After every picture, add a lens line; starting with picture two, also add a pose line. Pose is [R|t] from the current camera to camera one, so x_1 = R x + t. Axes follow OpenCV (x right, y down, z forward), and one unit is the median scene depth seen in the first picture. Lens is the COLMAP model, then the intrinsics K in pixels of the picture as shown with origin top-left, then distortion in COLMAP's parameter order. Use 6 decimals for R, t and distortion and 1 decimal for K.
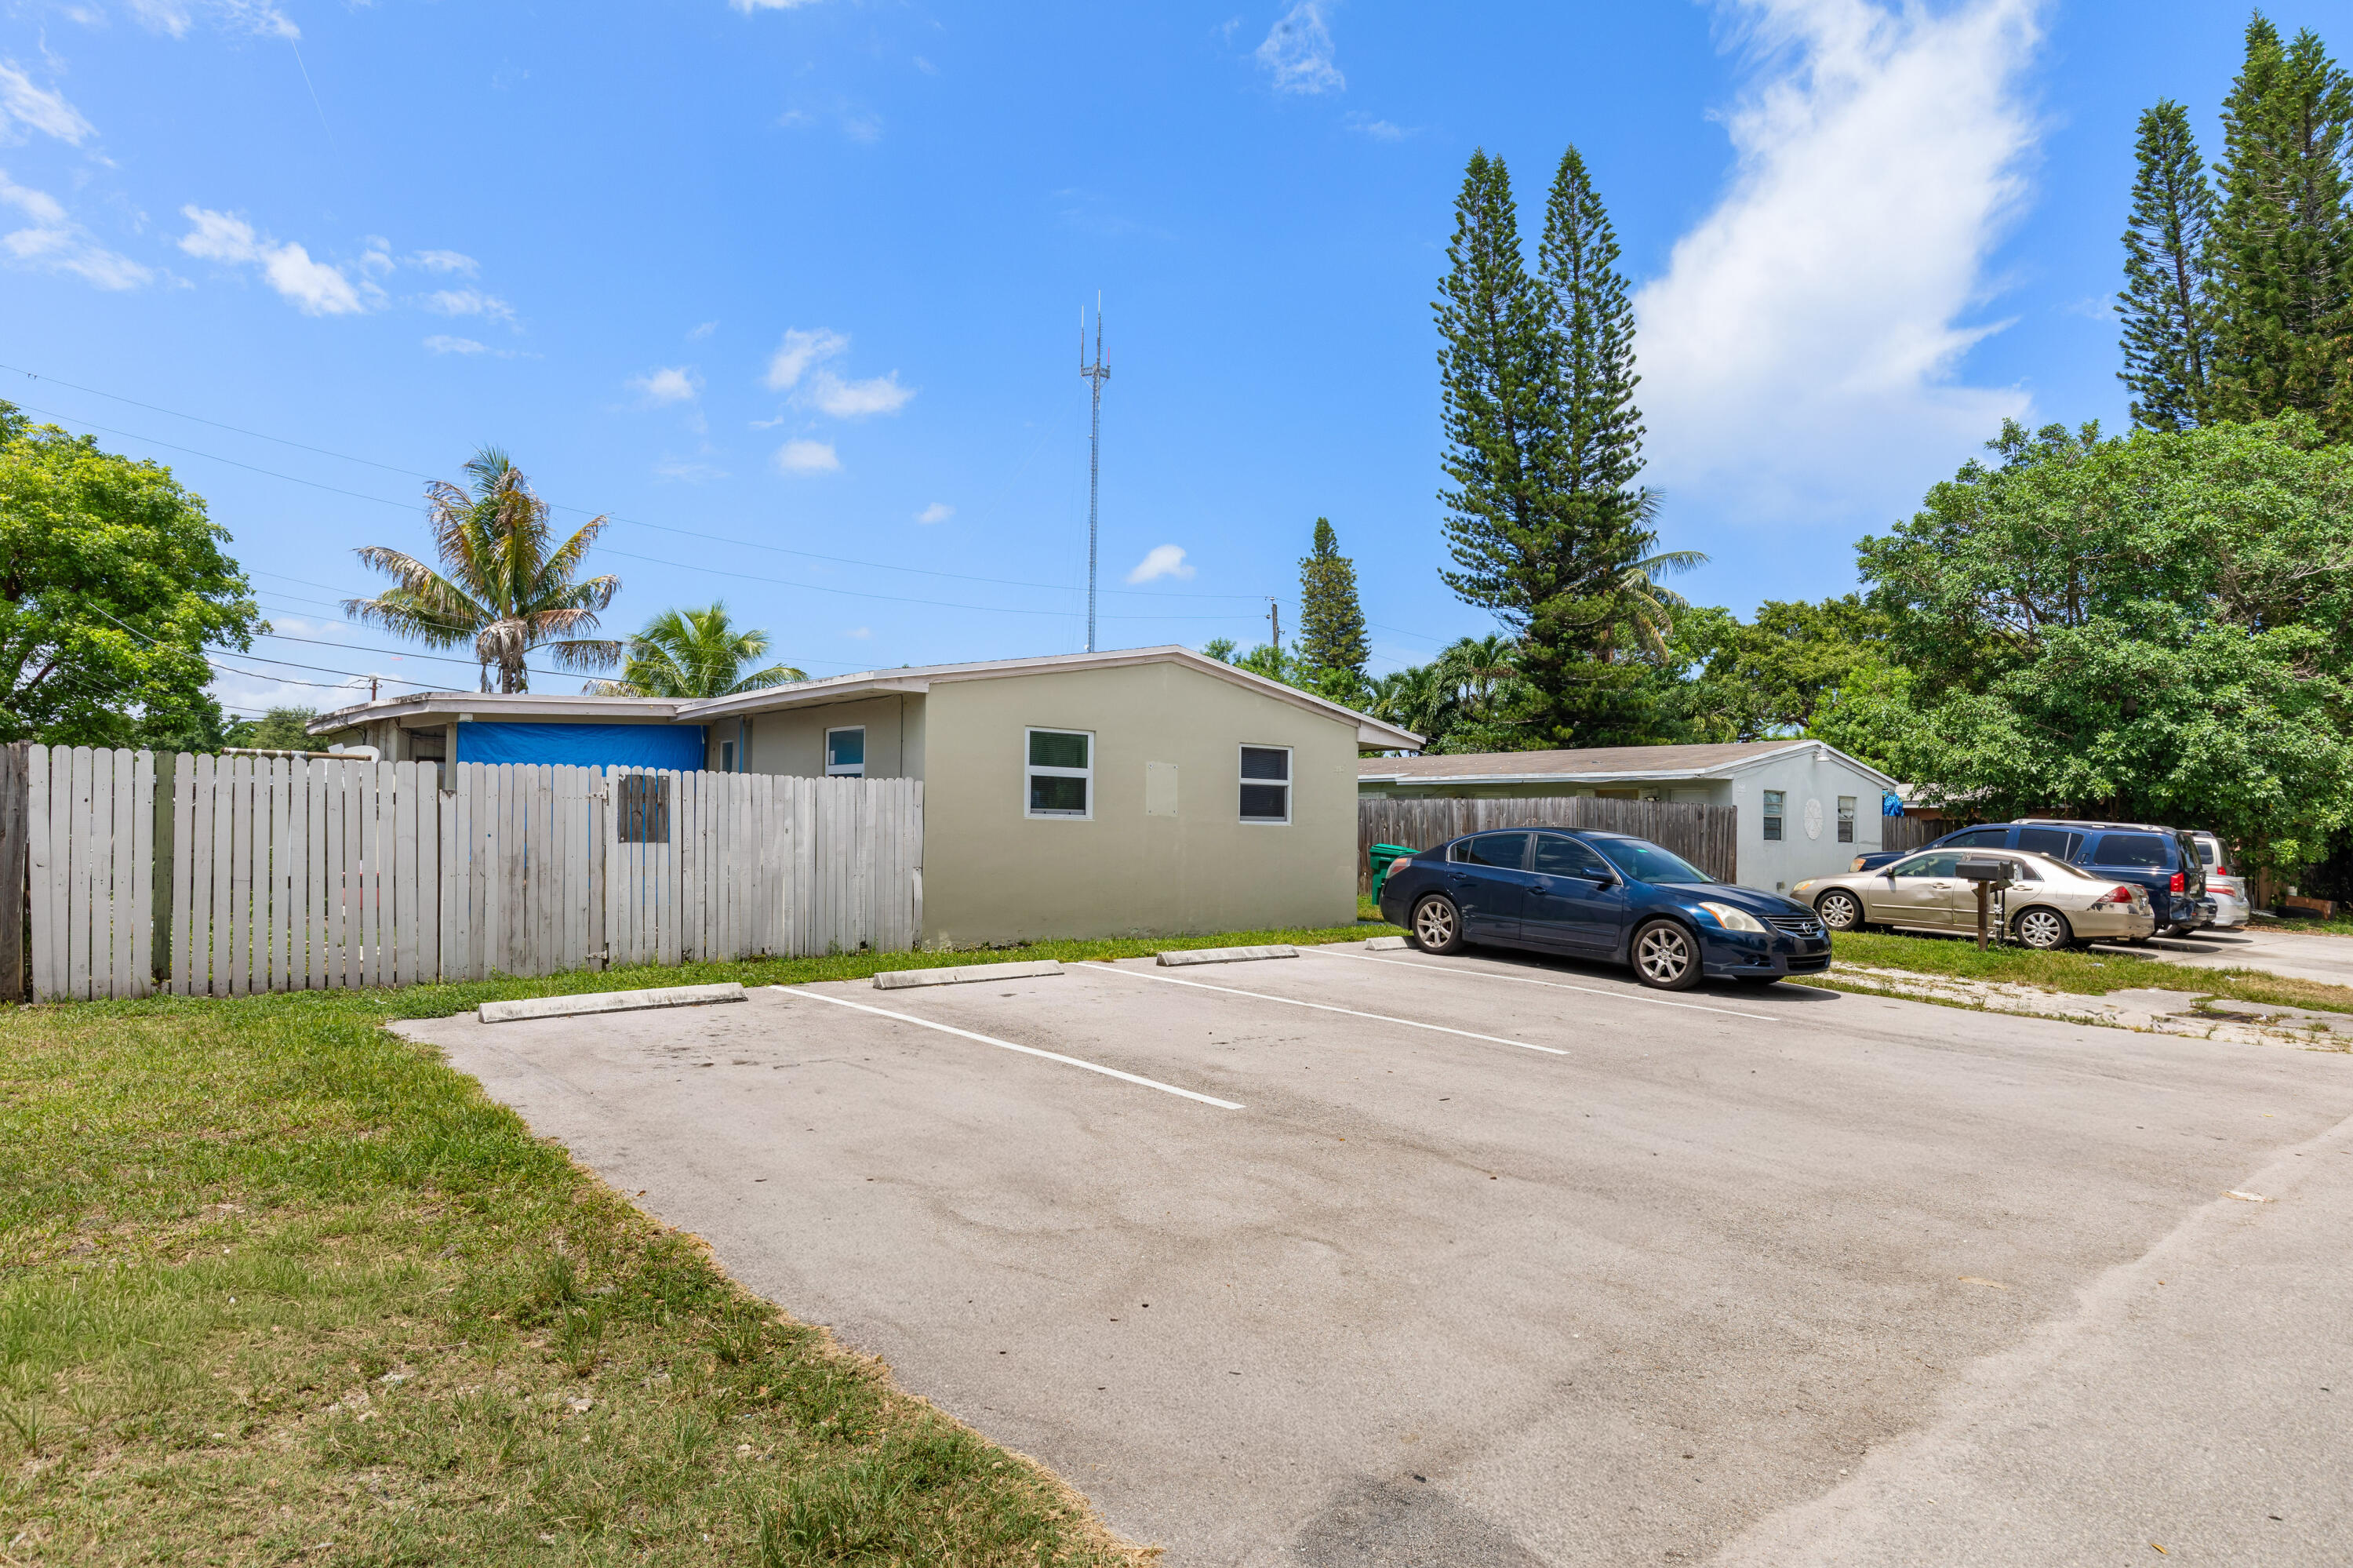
lens RADIAL K [[1379.9, 0, 1176.5], [0, 1379.9, 784.0], [0, 0, 1]] dist [0.000303, 0.000174]
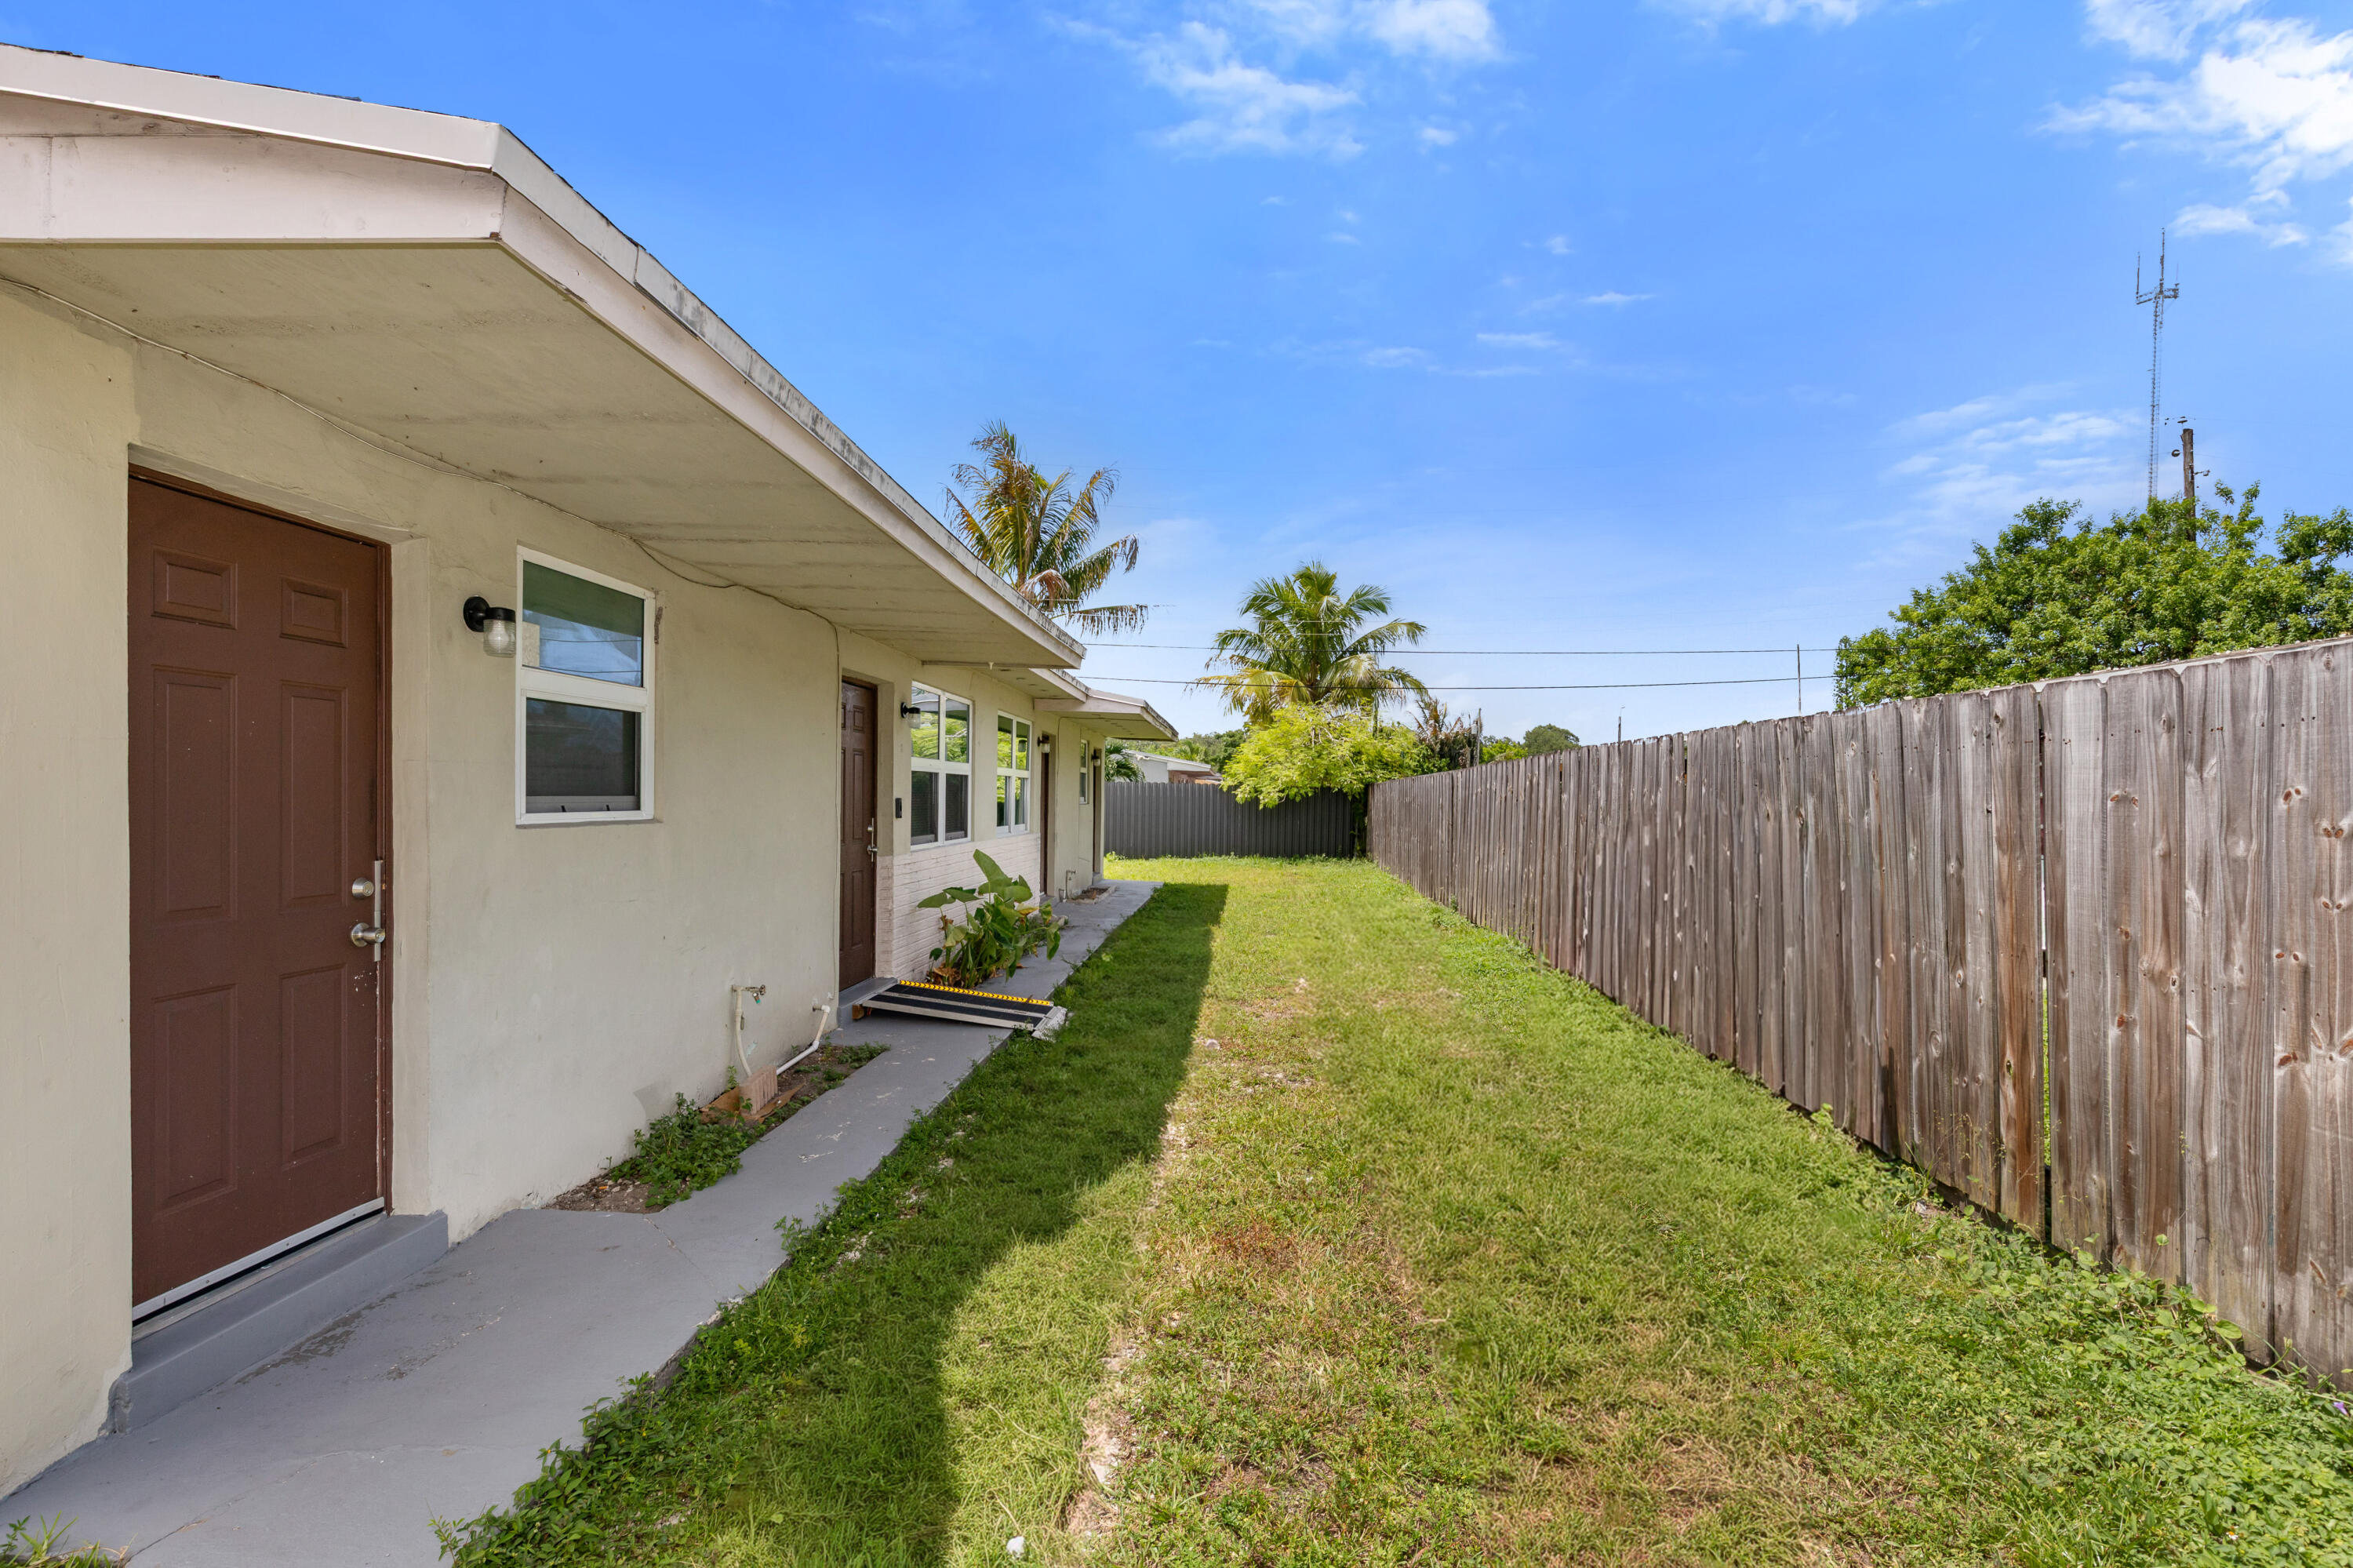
lens RADIAL K [[1117.1, 0, 1183.3], [0, 1117.1, 807.9], [0, 0, 1]] dist [-0.003233, 0.000792]
pose [[0.706150, 0.004616, -0.708048, 0.407592], [0.021588, 0.999374, 0.028045, 0.036001], [0.707734, -0.035089, 0.705608, 1.355556]]
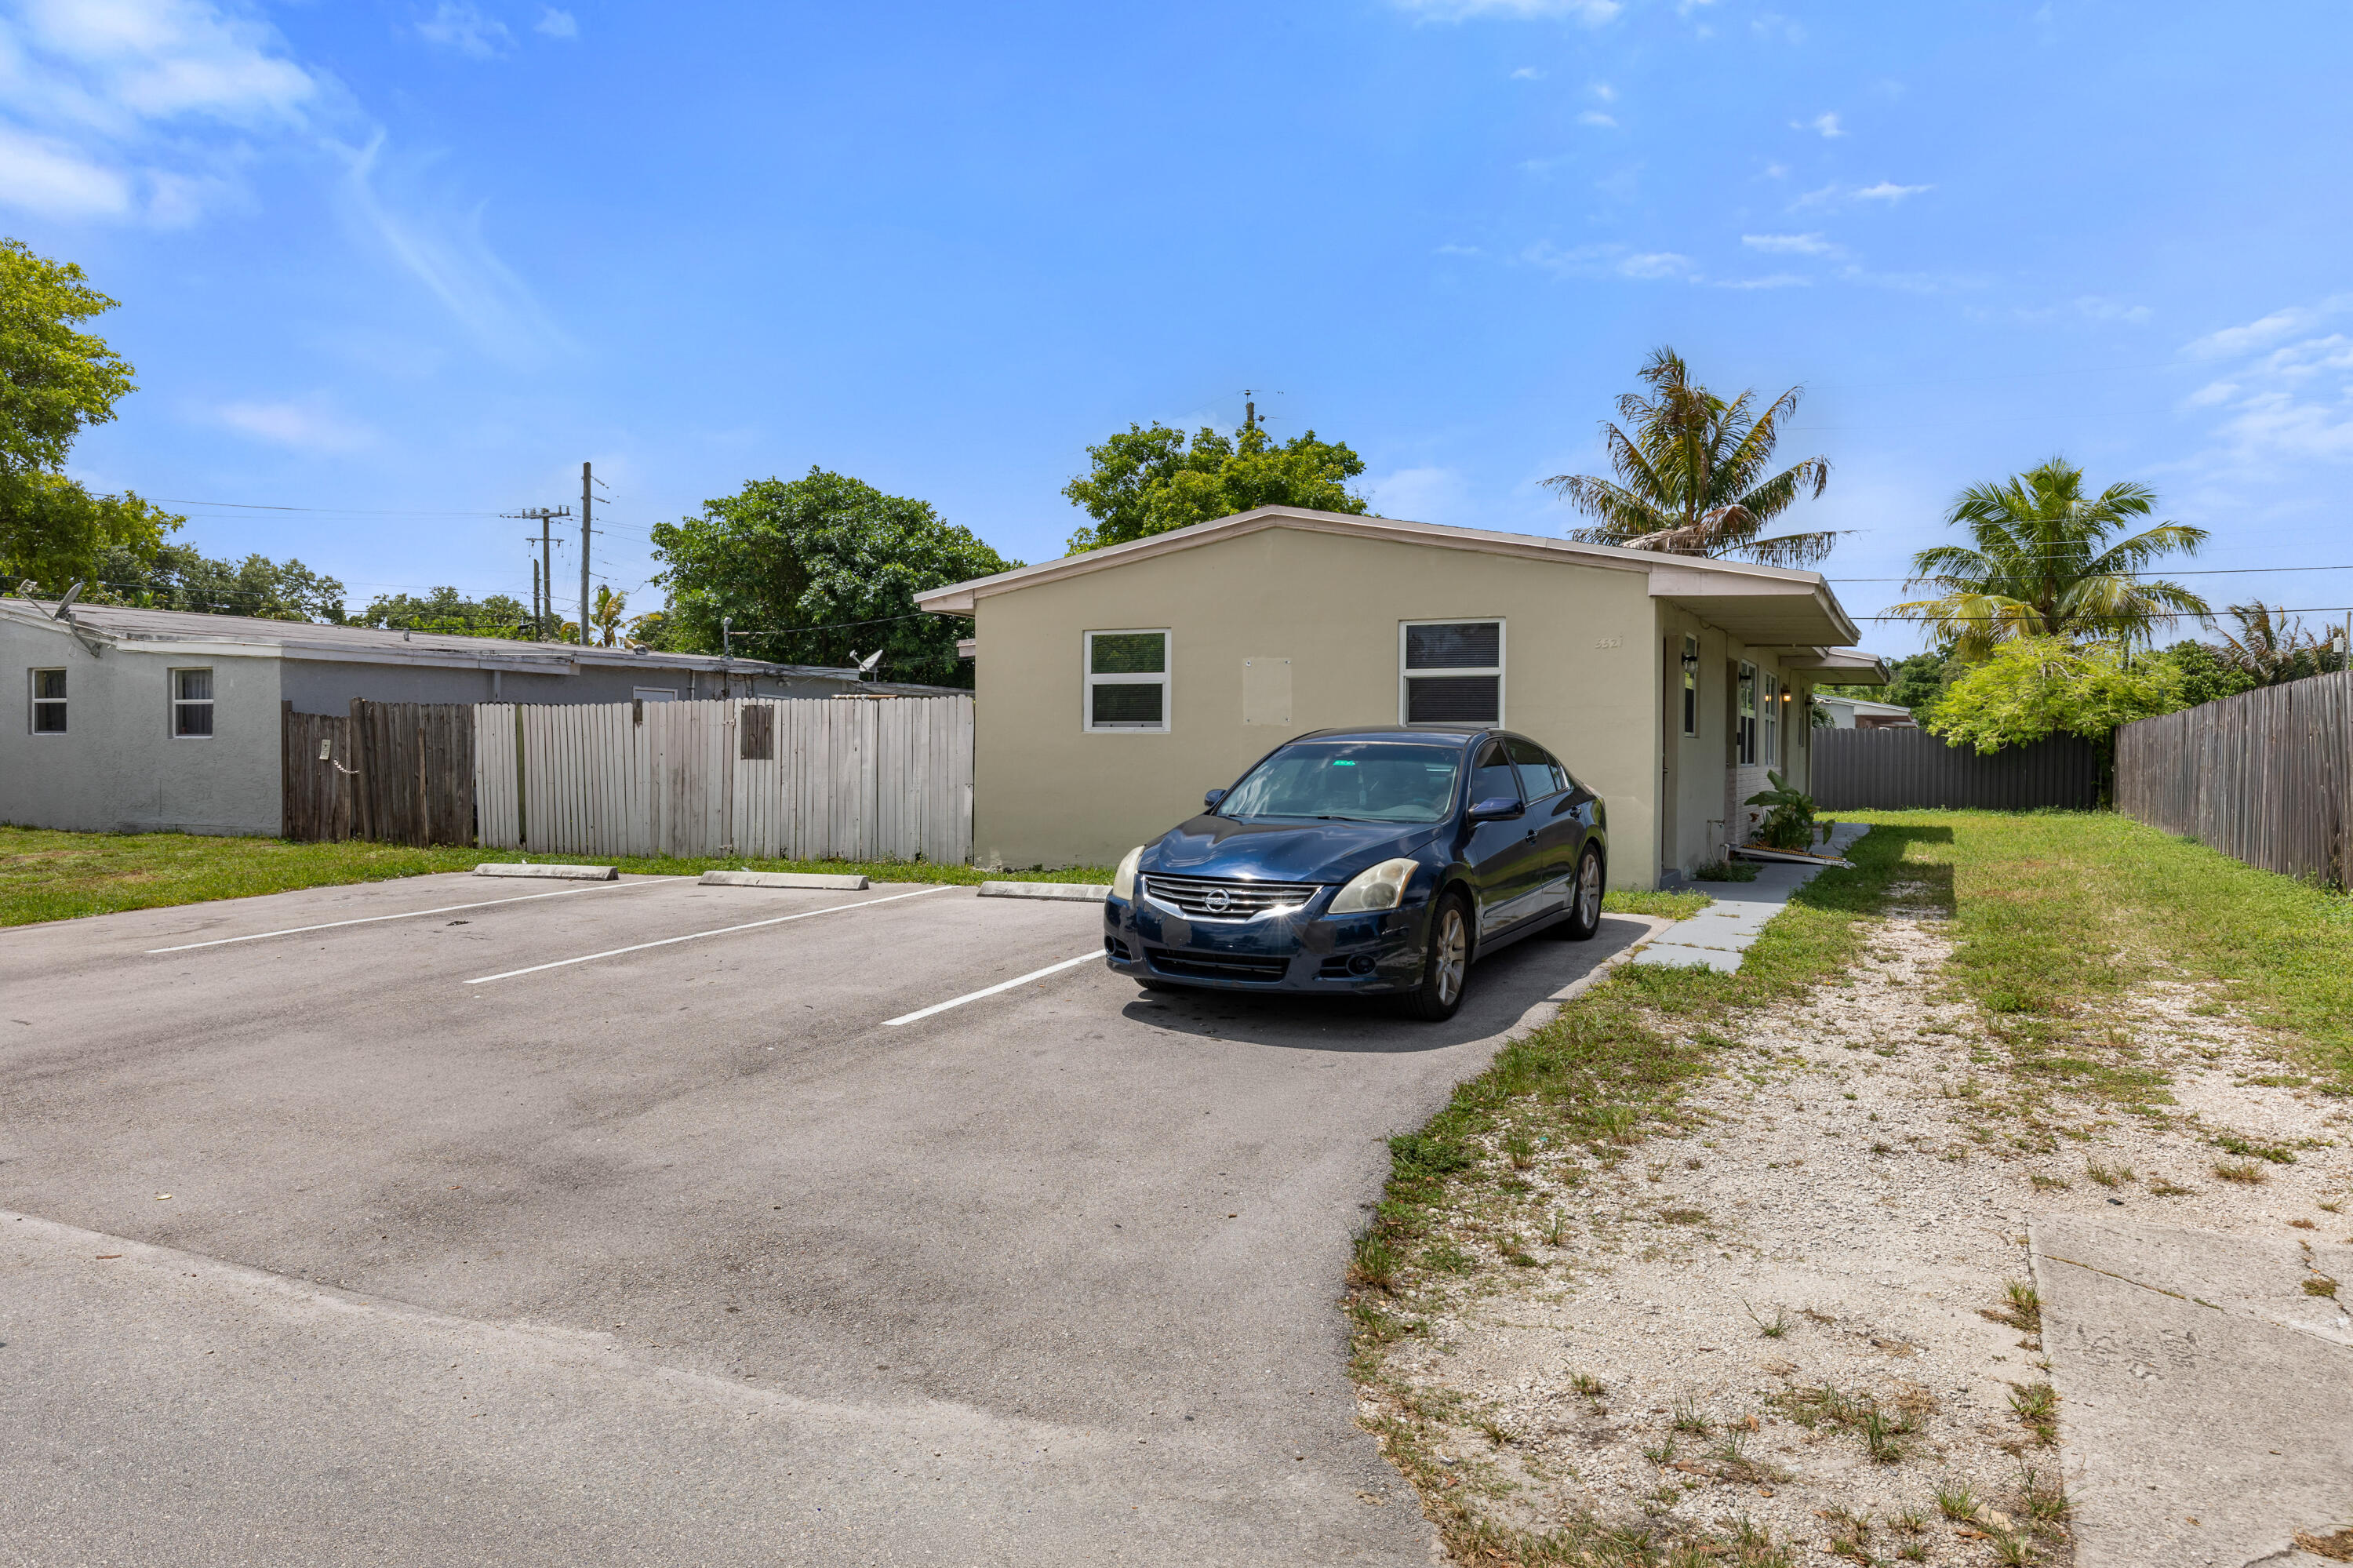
lens RADIAL K [[1613.9, 0, 1176.5], [0, 1613.9, 784.0], [0, 0, 1]] dist [0.002307, 0.002052]
pose [[0.388062, 0.006041, -0.921614, 0.963583], [0.034676, 0.999175, 0.021150, 0.041310], [0.920981, -0.040166, 0.387532, 0.691538]]
